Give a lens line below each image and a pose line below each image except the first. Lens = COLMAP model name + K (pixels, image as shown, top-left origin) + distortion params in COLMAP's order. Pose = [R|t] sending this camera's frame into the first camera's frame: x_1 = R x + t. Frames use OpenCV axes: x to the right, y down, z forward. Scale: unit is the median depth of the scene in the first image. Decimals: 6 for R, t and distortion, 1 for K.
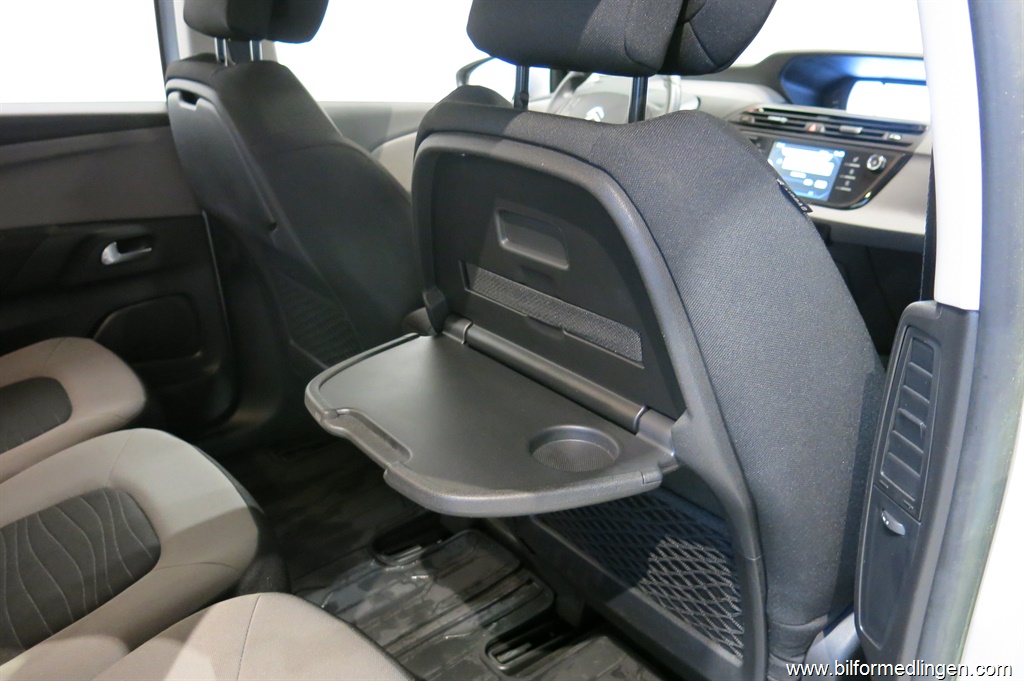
lens RADIAL K [[864.9, 0, 512.0], [0, 864.9, 340.5], [0, 0, 1]] dist [-0.008302, -0.009747]
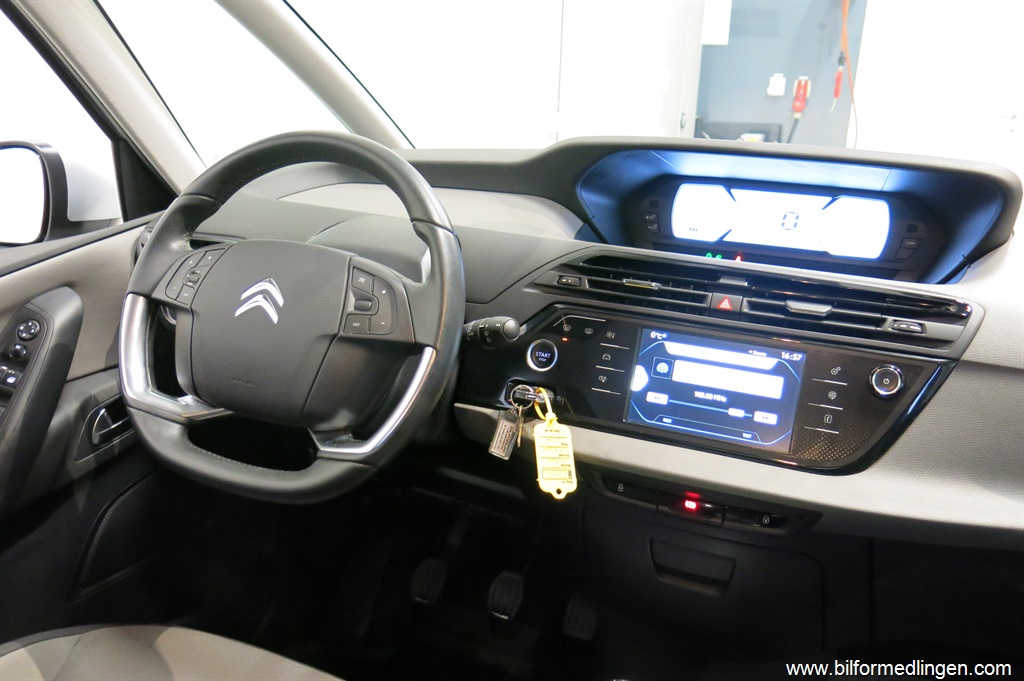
lens RADIAL K [[864.9, 0, 512.0], [0, 864.9, 340.5], [0, 0, 1]] dist [-0.008302, -0.009747]
pose [[0.871503, -0.125717, 0.474001, -0.003308], [0.144213, 0.989543, -0.002699, -0.226550], [-0.468705, 0.070710, 0.880520, 0.575791]]
